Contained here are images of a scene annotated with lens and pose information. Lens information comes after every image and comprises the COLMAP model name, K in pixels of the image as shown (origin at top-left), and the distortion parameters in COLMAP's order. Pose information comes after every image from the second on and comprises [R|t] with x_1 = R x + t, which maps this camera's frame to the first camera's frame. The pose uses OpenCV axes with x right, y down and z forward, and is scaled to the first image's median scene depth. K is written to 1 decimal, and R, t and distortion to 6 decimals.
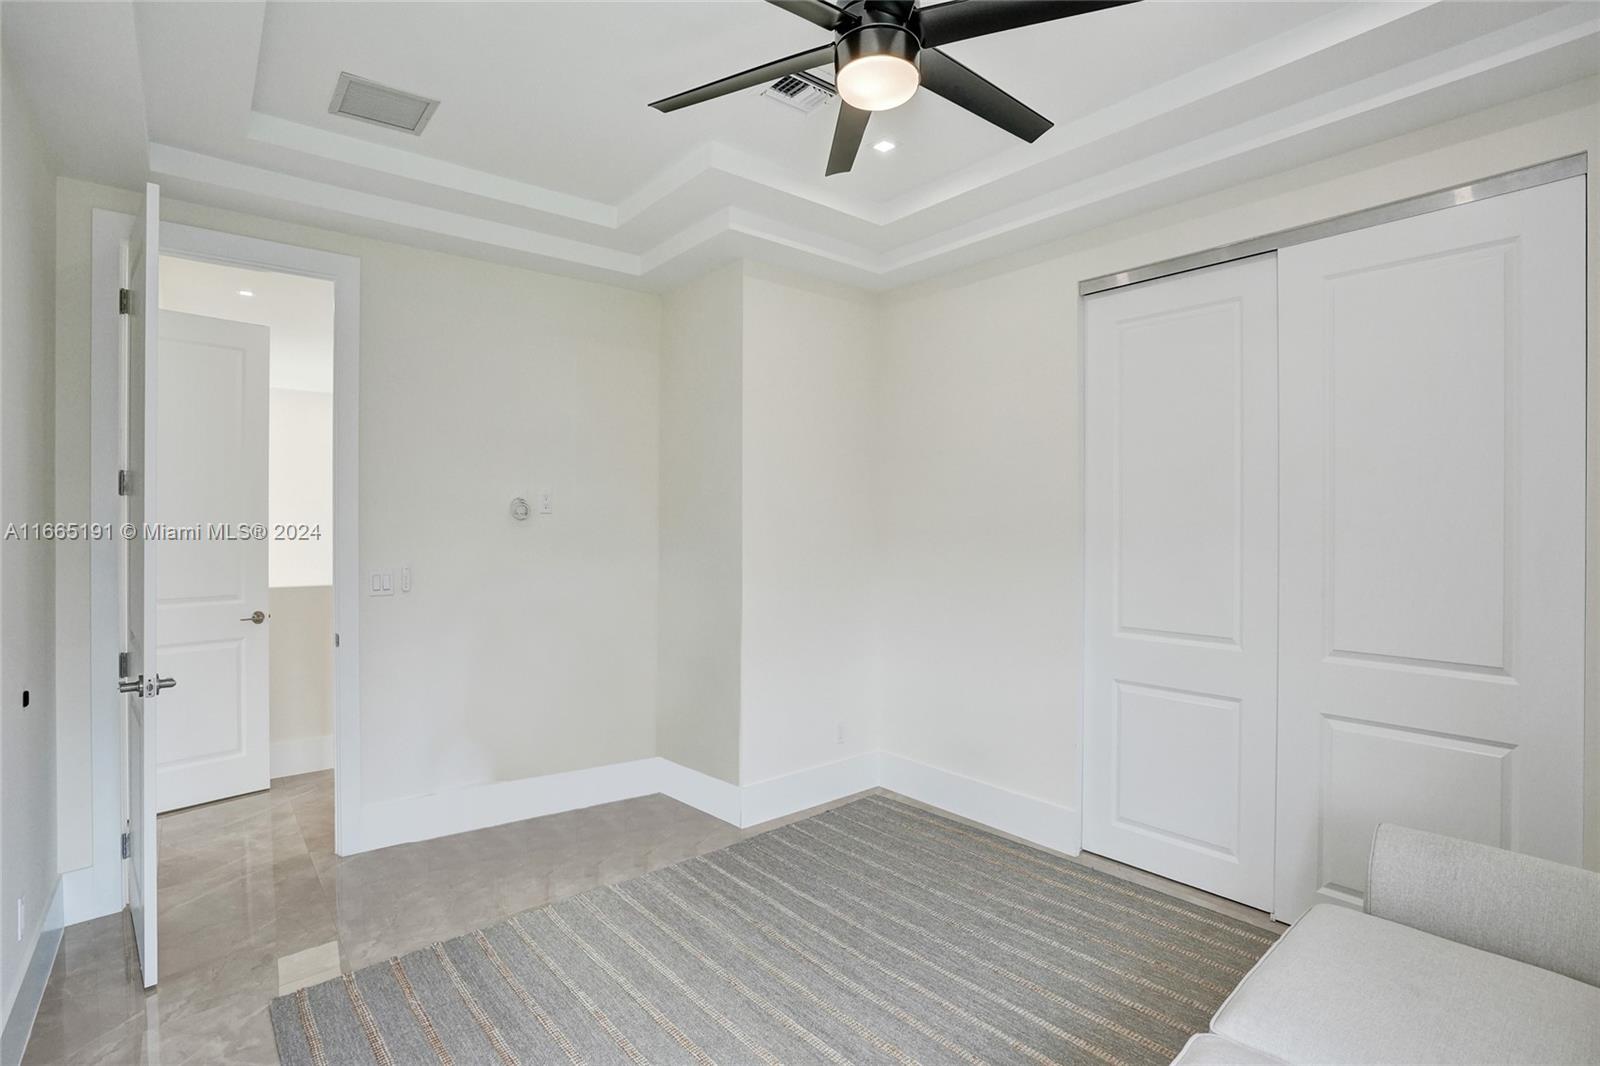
lens RADIAL K [[762.1, 0, 801.1], [0, 762.1, 527.3], [0, 0, 1]] dist [-0.071242, 0.025984]
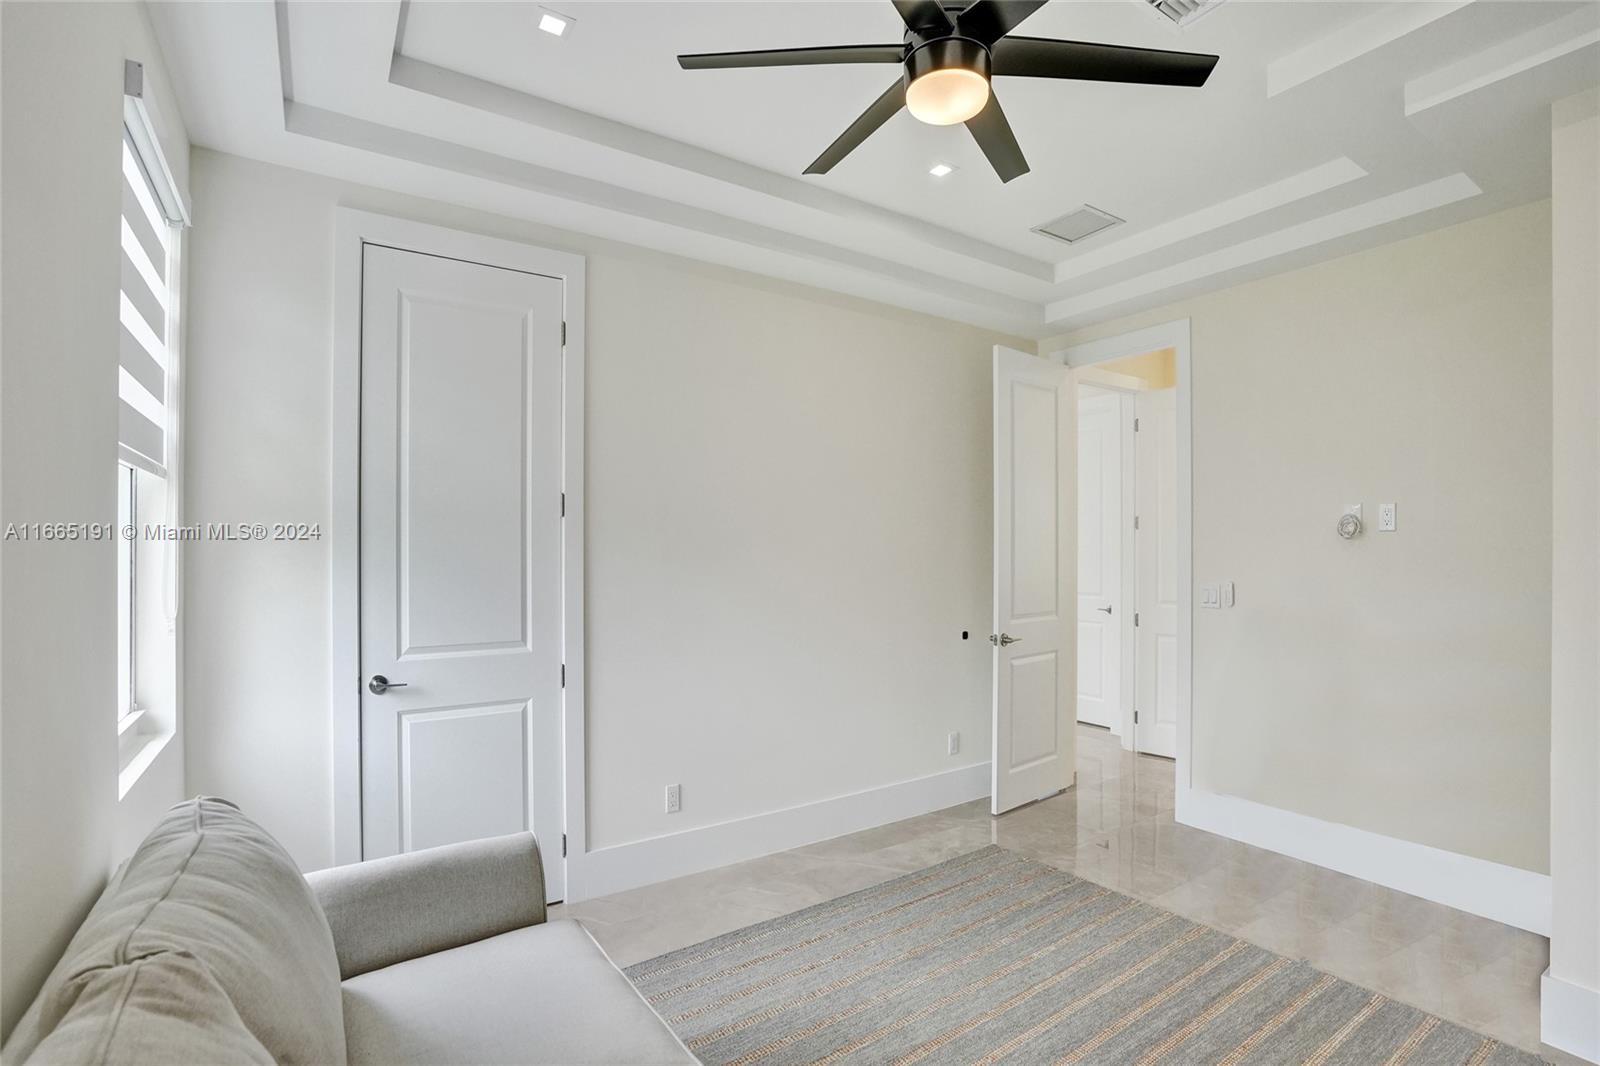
lens RADIAL K [[753.7, 0, 809.9], [0, 753.7, 539.2], [0, 0, 1]] dist [-0.053284, 0.025818]
pose [[-0.101484, -0.010689, -0.994780, 0.786174], [-0.001936, 0.999943, -0.010547, 0.004075], [0.994835, 0.000855, -0.101499, 0.648542]]
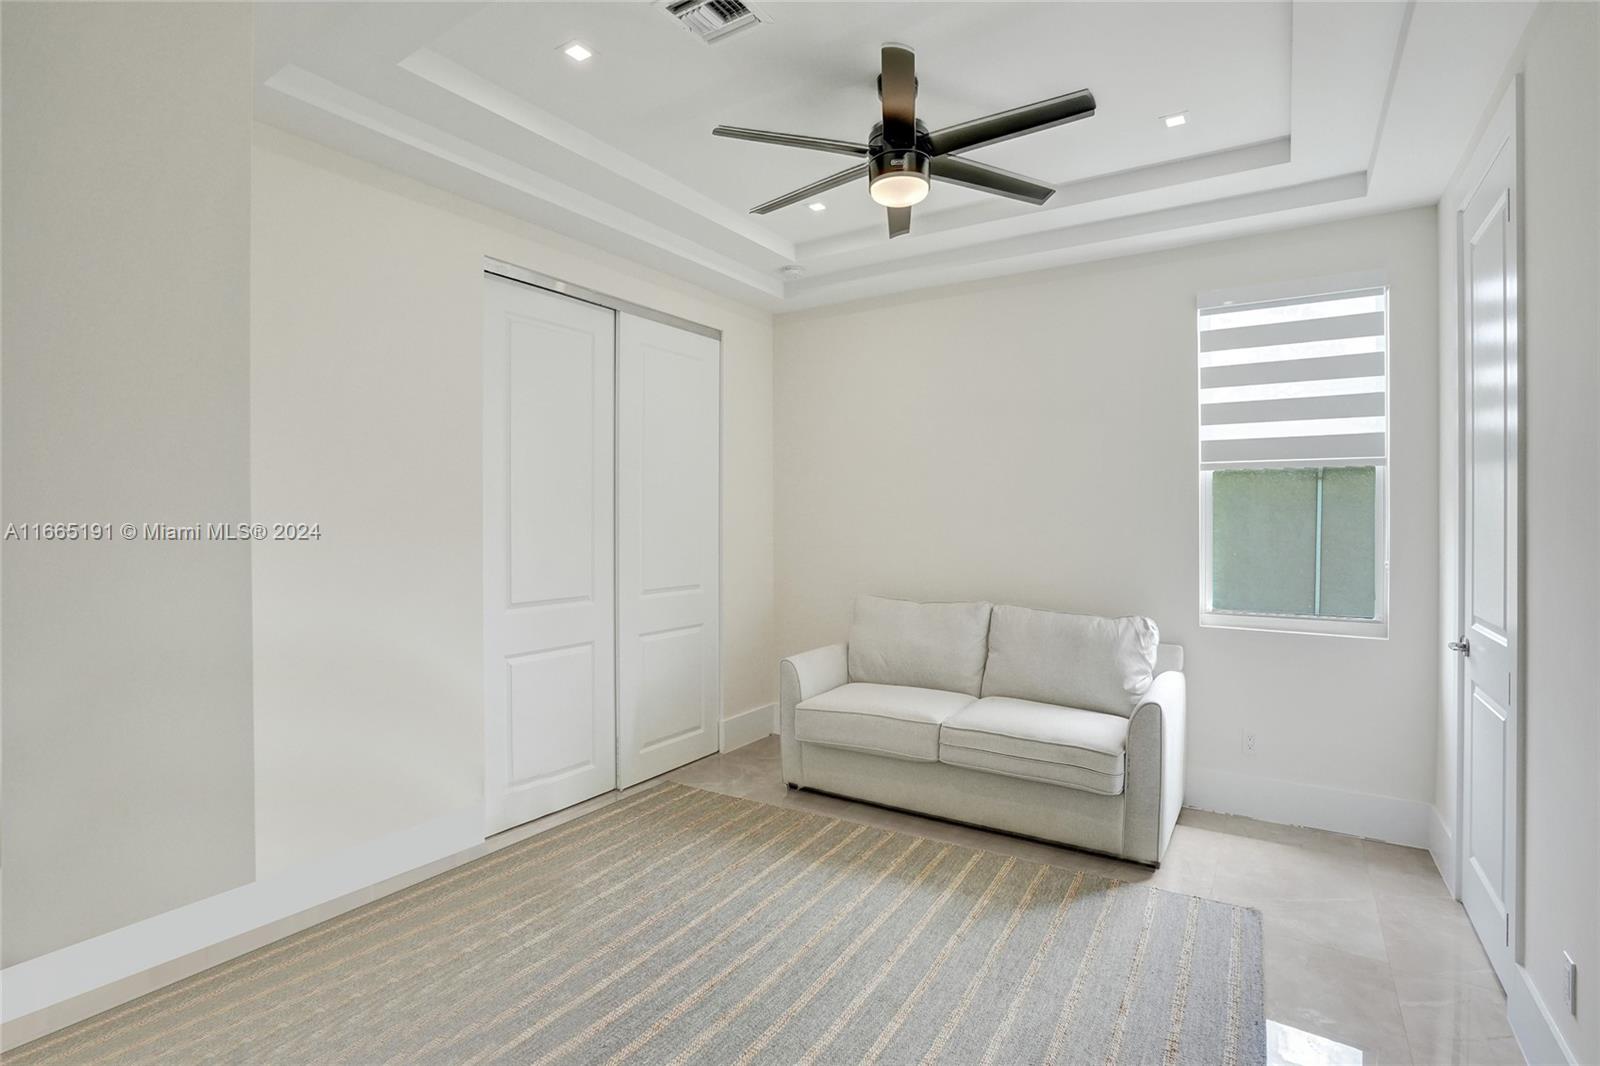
lens RADIAL K [[762.1, 0, 801.1], [0, 762.1, 527.3], [0, 0, 1]] dist [-0.071242, 0.025984]
pose [[-0.302696, -0.010971, 0.953024, -0.845824], [0.000684, 0.999931, 0.011728, 0.017142], [-0.953087, 0.004202, -0.302668, 1.136887]]
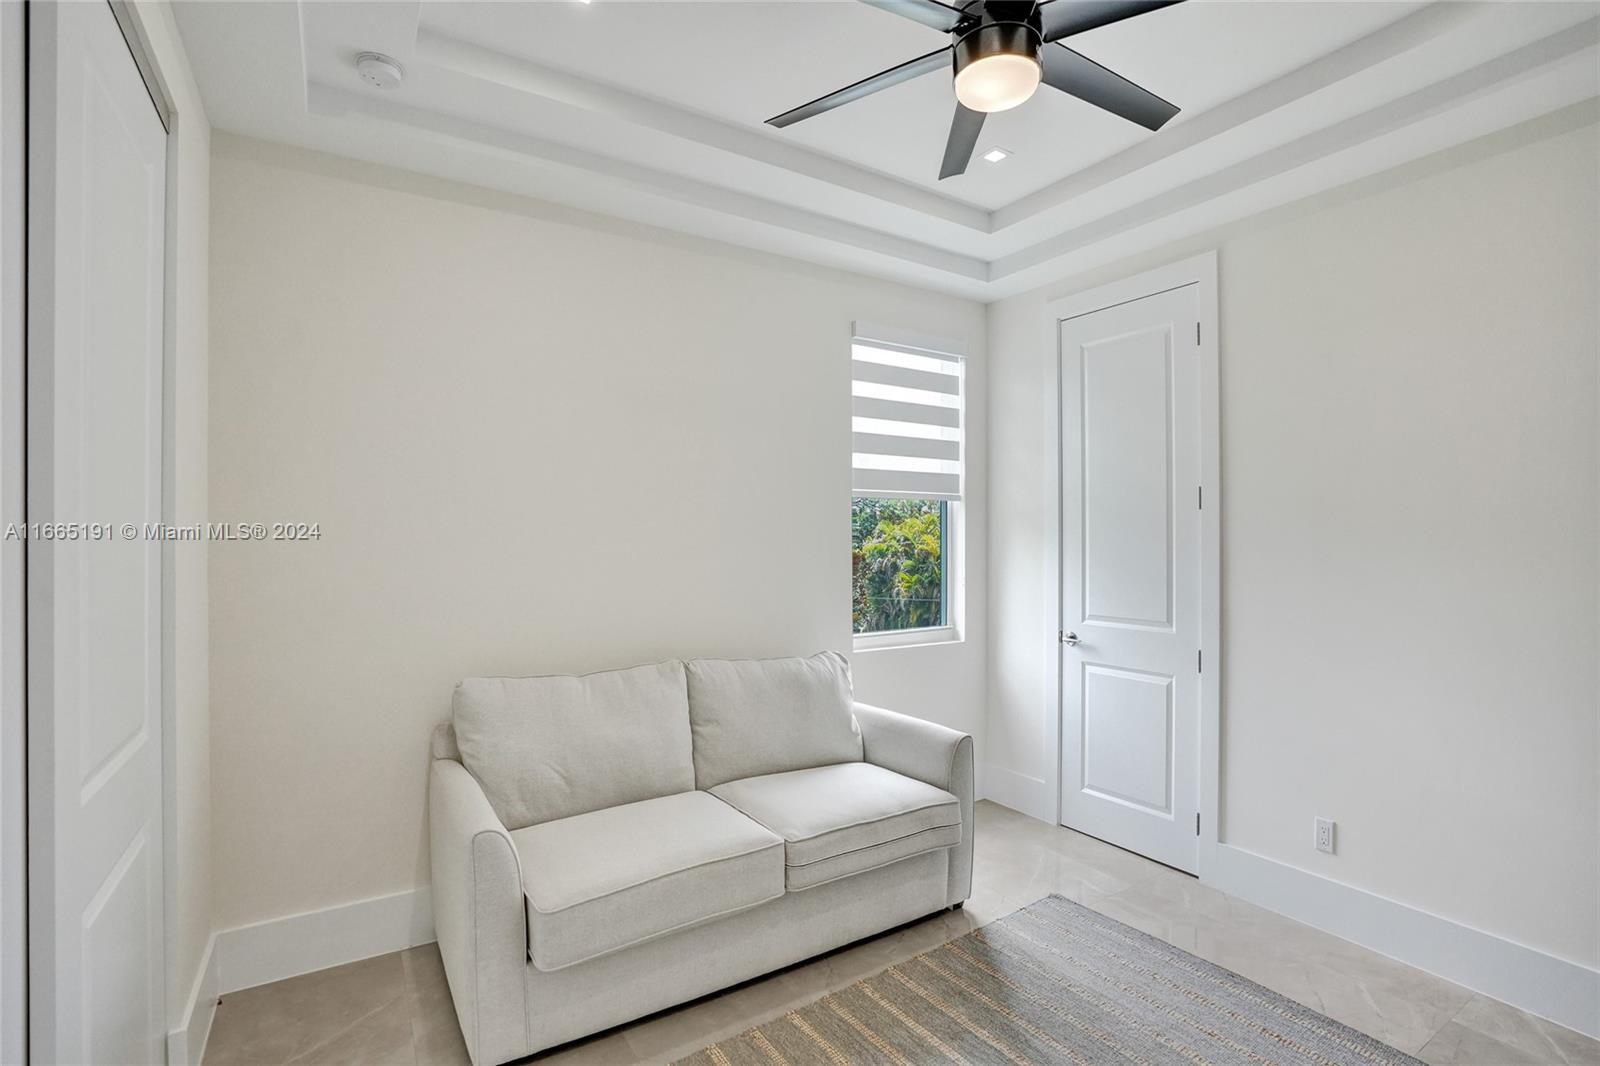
lens RADIAL K [[753.7, 0, 809.9], [0, 753.7, 539.2], [0, 0, 1]] dist [-0.053284, 0.025818]
pose [[-0.994460, -0.000548, 0.105118, 0.173671], [0.000512, 0.999949, 0.010056, -0.007818], [-0.105119, 0.010054, -0.994409, 1.415016]]
